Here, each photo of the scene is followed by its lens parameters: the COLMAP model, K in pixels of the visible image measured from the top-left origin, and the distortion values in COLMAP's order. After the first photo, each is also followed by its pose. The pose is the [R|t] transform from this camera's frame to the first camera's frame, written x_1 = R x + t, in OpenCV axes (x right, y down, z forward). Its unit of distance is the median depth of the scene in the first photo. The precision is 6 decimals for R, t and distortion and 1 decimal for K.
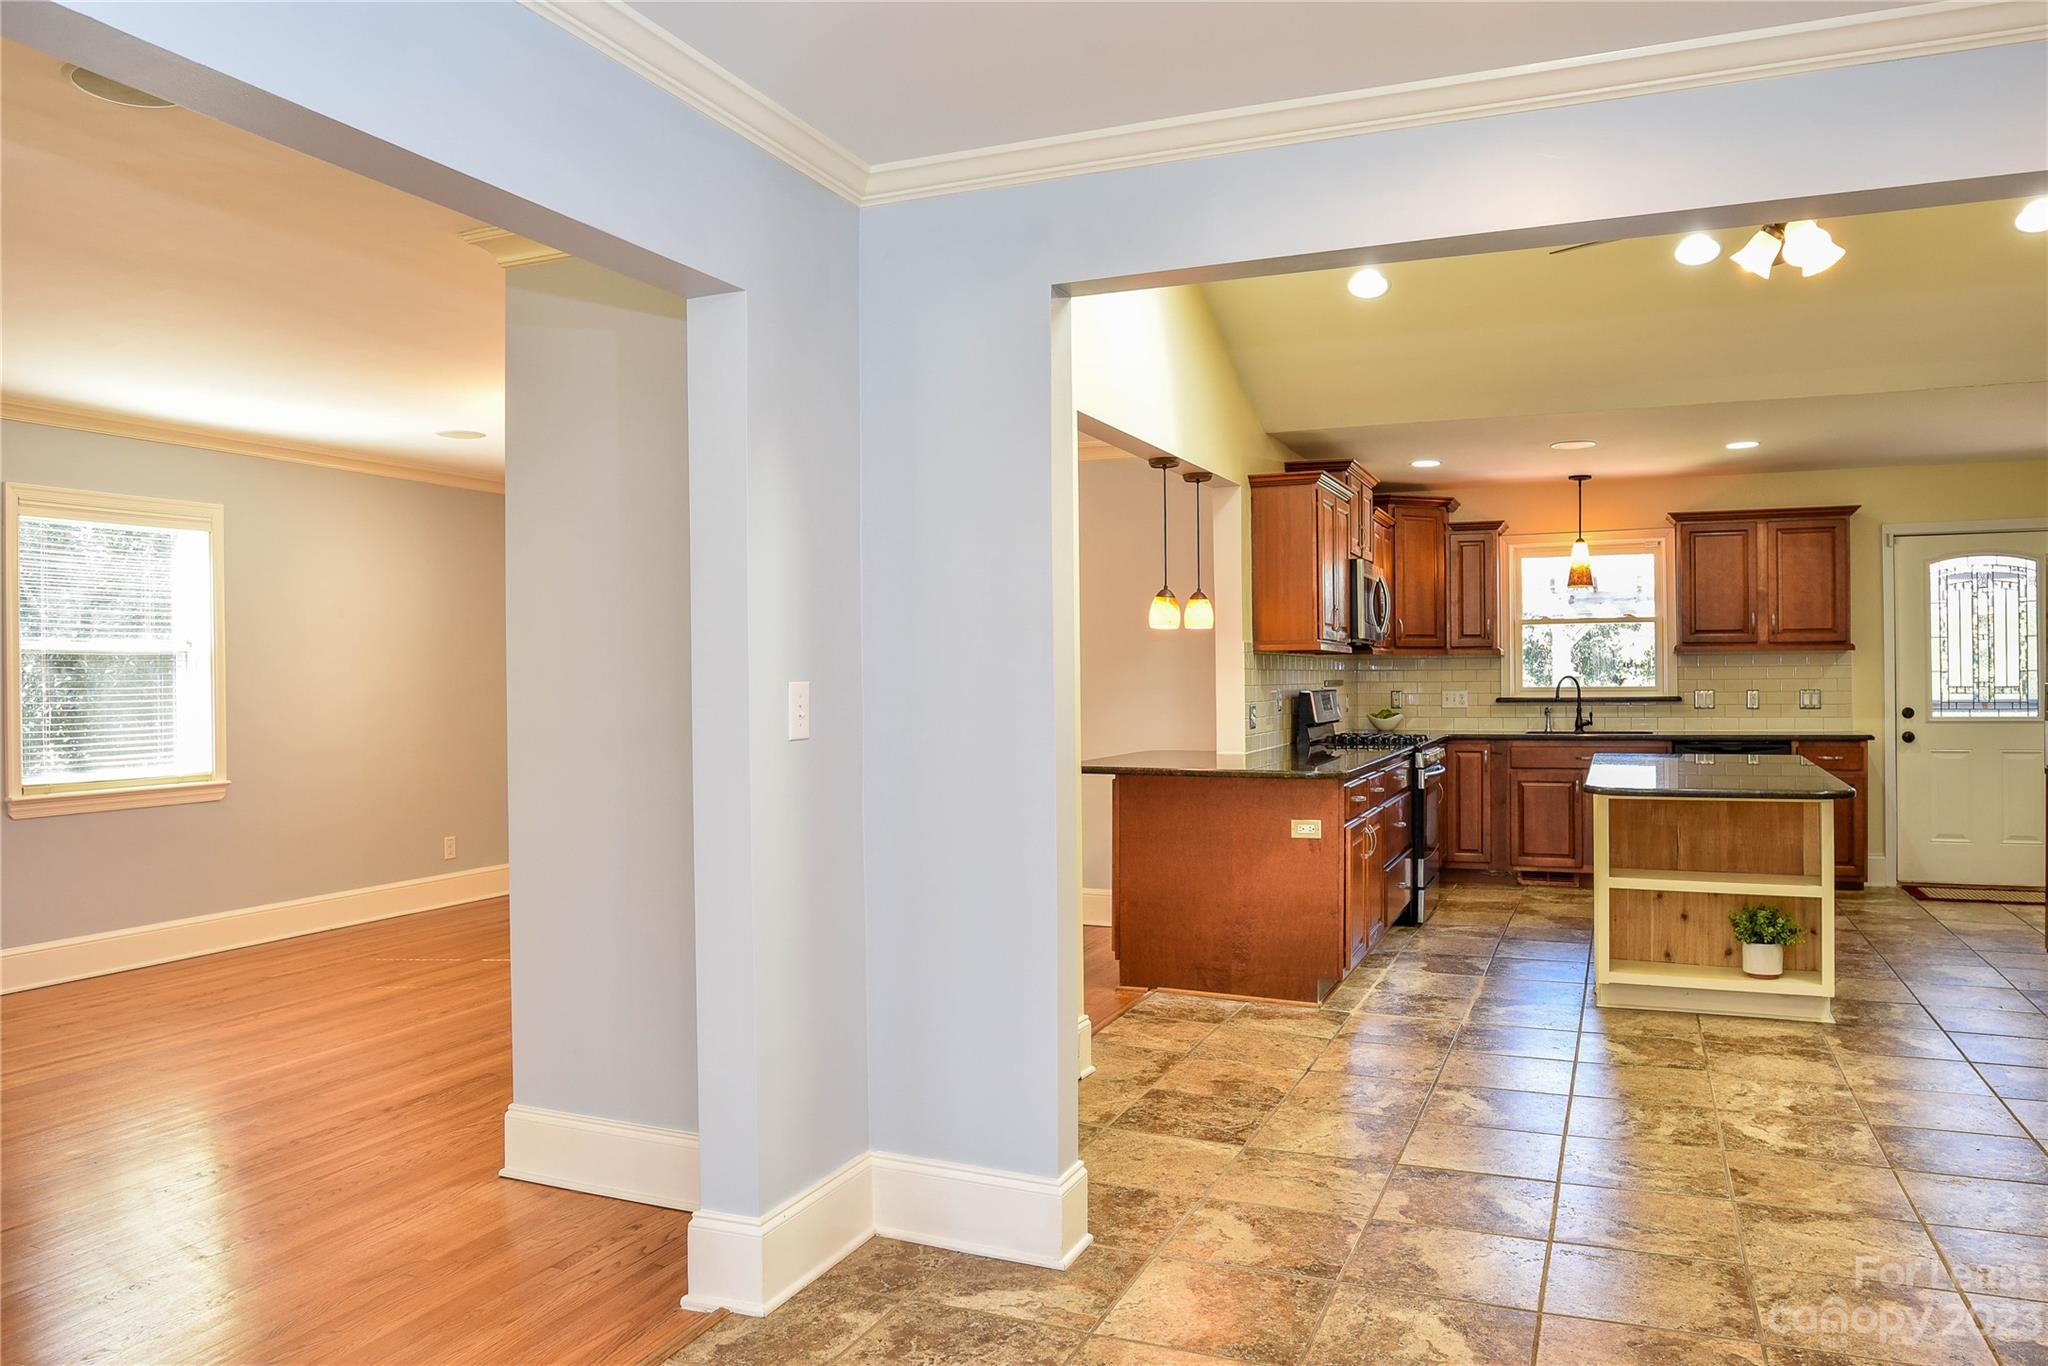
lens RADIAL K [[1429.9, 0, 1109.1], [0, 1429.9, 676.1], [0, 0, 1]] dist [-0.005521, -0.001231]
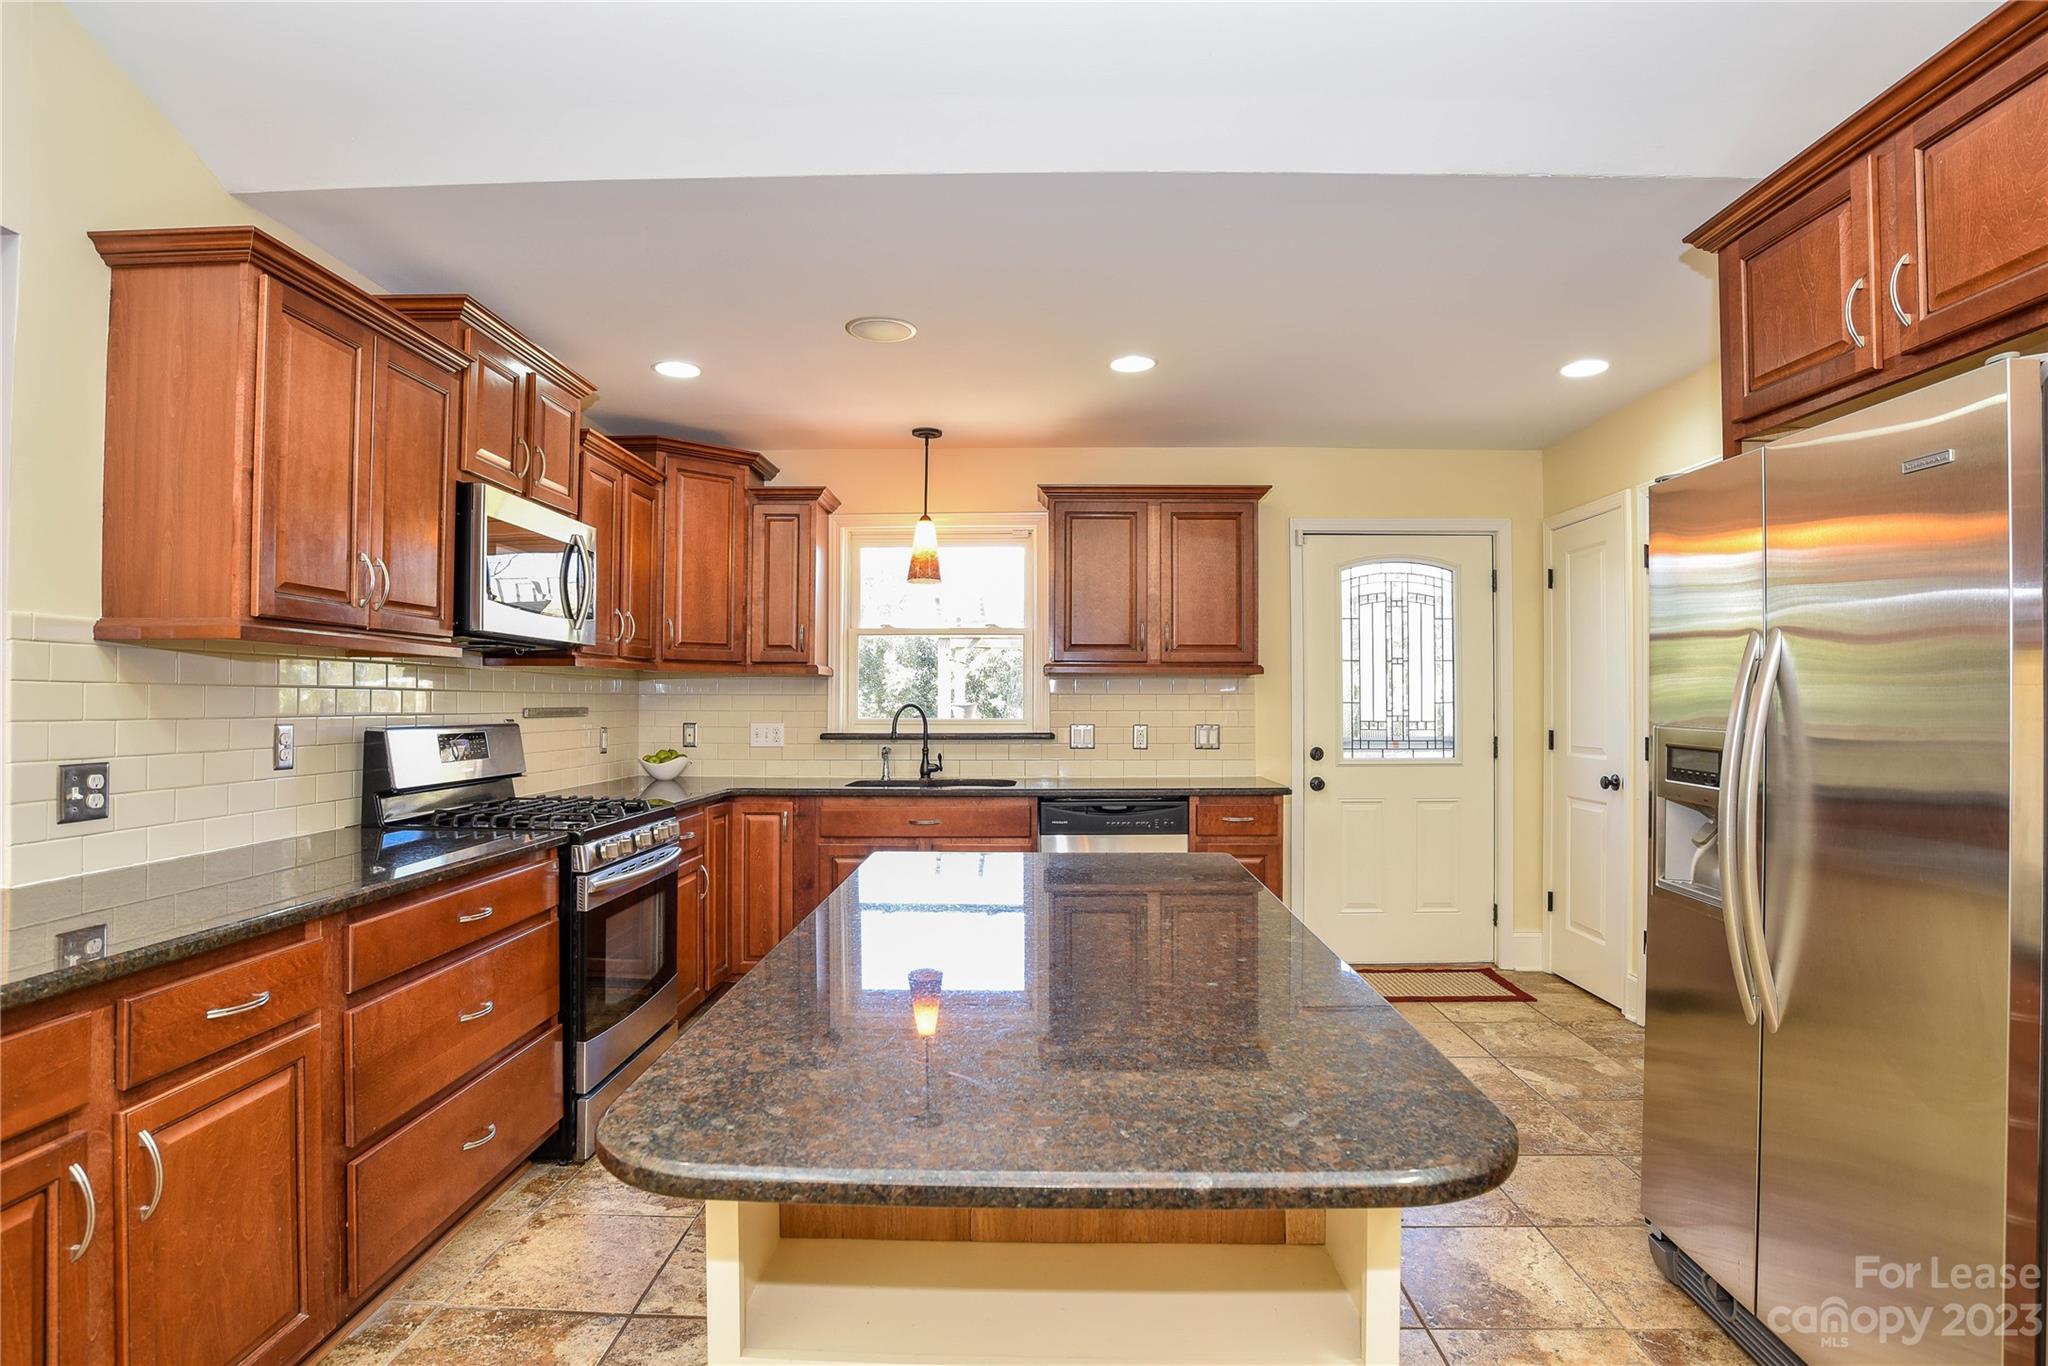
lens RADIAL K [[1049.6, 0, 1035.2], [0, 1049.6, 685.3], [0, 0, 1]] dist [-0.067024, 0.021894]
pose [[0.944670, 0.015285, 0.327667, 0.220092], [-0.009818, 0.999784, -0.018333, -0.000558], [-0.327876, 0.014101, 0.944616, 0.504274]]
